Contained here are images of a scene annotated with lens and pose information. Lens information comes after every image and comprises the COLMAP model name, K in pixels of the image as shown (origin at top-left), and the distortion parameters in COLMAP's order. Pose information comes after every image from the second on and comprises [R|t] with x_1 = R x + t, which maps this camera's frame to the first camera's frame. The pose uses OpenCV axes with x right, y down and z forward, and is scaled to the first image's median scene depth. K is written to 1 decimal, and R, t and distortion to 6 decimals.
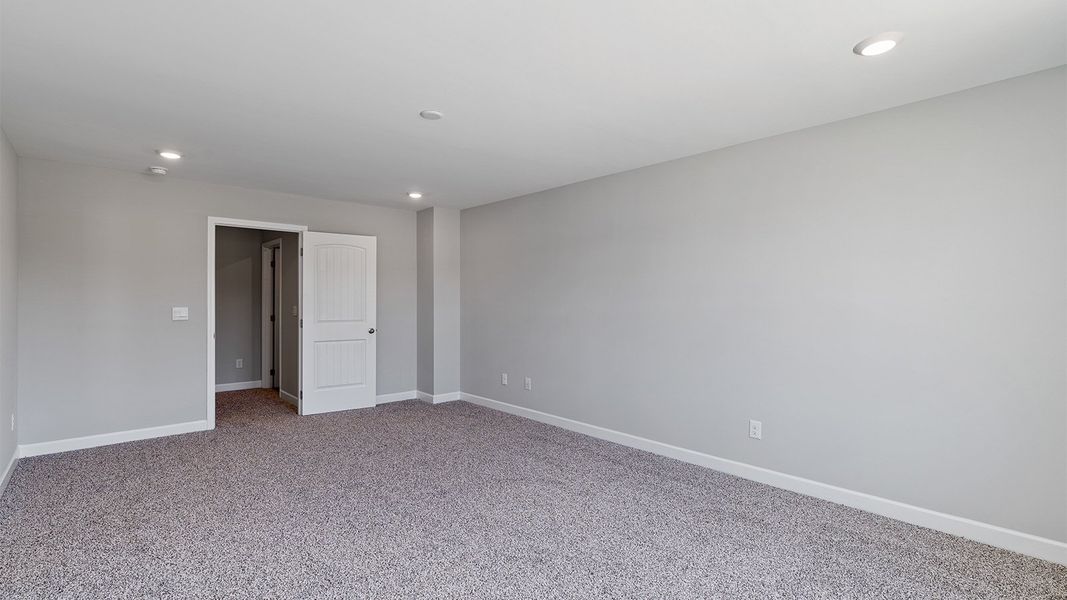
lens RADIAL K [[486.1, 0, 535.2], [0, 486.1, 295.2], [0, 0, 1]] dist [-0.006973, 0.000608]
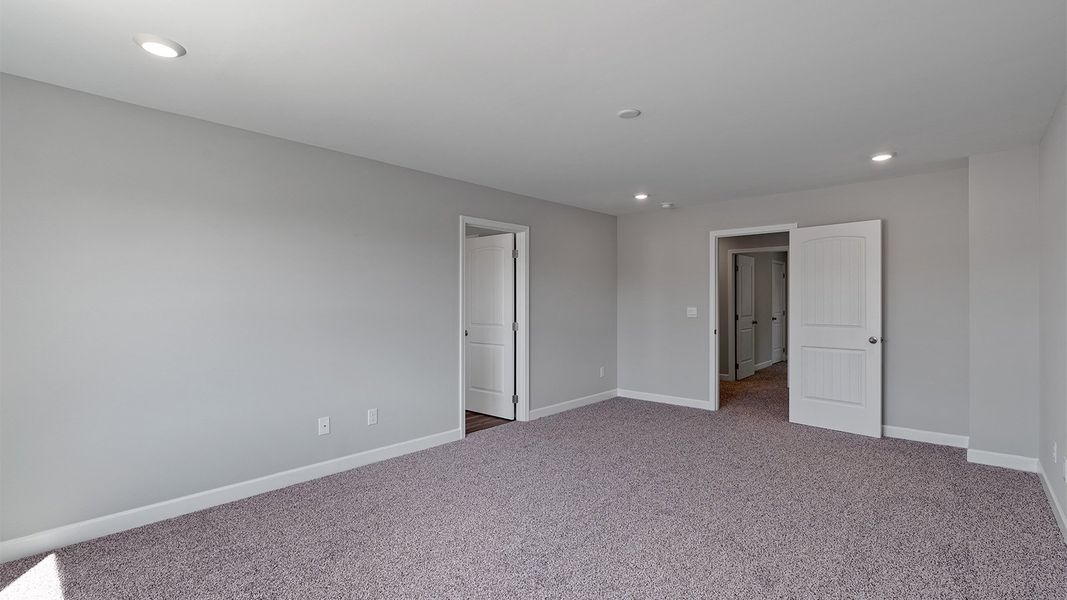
lens RADIAL K [[486.1, 0, 539.0], [0, 486.1, 298.9], [0, 0, 1]] dist [-0.006973, 0.000608]
pose [[0.082834, -0.003551, -0.996557, 0.428174], [0.011601, 0.999929, -0.002599, 0.002069], [0.996496, -0.011346, 0.082869, 0.424966]]
